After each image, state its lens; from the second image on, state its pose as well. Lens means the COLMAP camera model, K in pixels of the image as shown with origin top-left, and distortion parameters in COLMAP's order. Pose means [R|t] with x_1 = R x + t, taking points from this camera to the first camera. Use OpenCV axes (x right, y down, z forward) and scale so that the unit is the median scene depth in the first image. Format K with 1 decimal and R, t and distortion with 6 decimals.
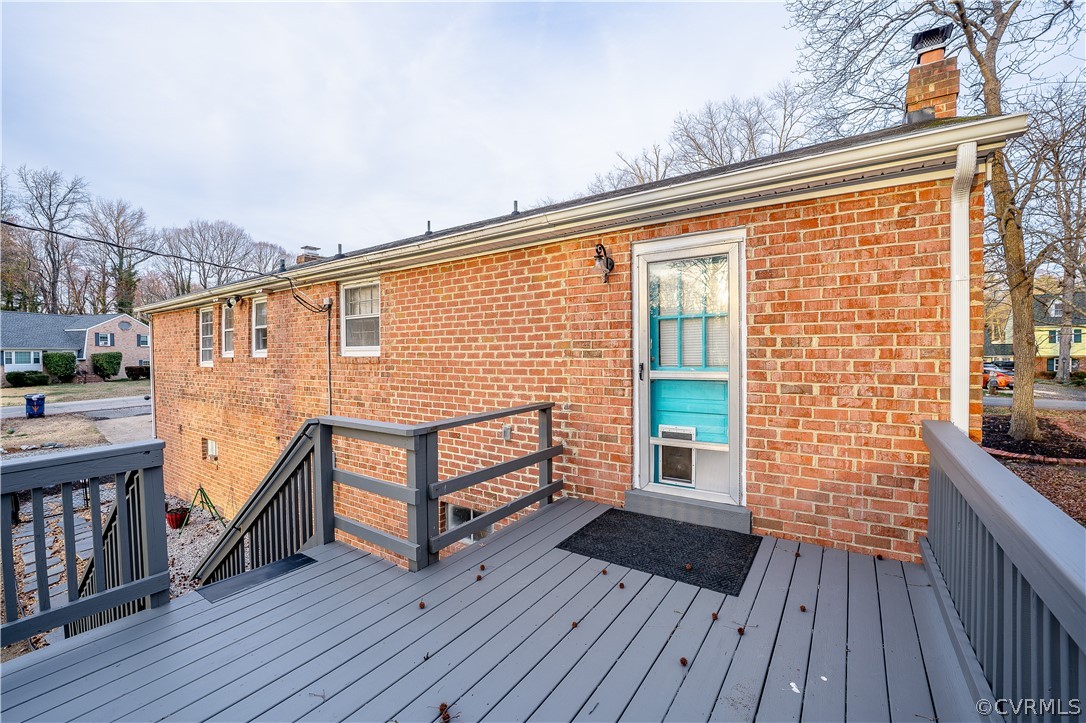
lens RADIAL K [[451.9, 0, 546.7], [0, 451.9, 359.1], [0, 0, 1]] dist [-0.016566, 0.000742]
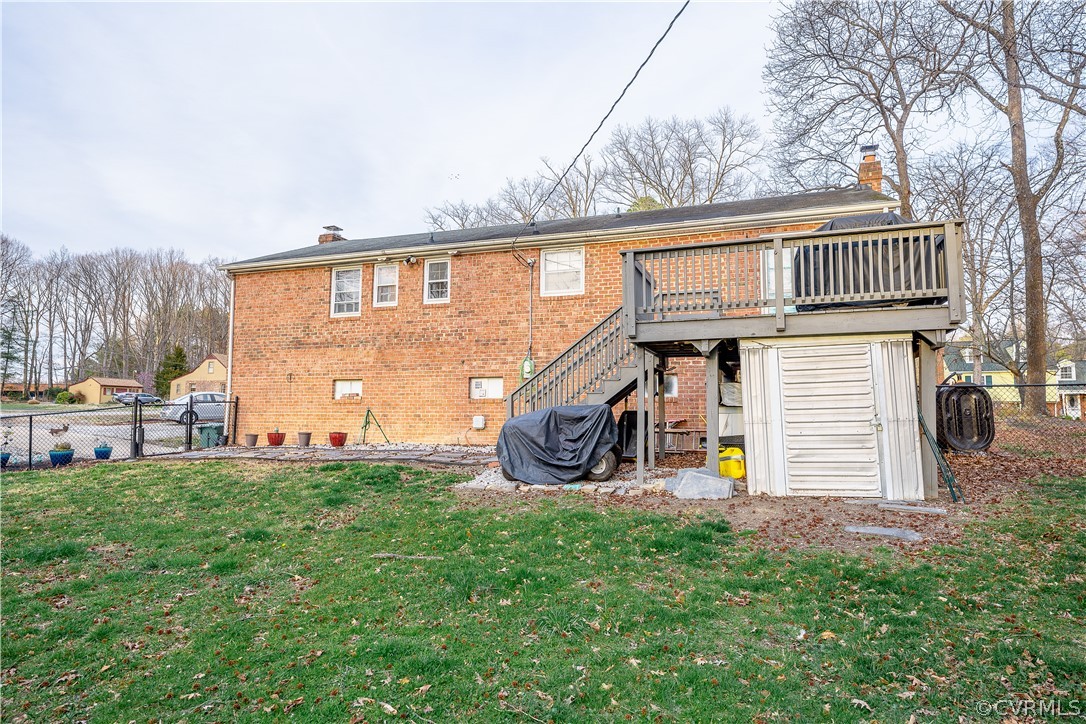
lens RADIAL K [[656.7, 0, 538.3], [0, 656.7, 361.8], [0, 0, 1]] dist [0.000406, -0.001445]
pose [[0.966628, 0.041239, 0.252841, -0.511136], [-0.013275, 0.993696, -0.111323, 0.228342], [-0.255838, 0.104252, 0.961082, -0.542798]]
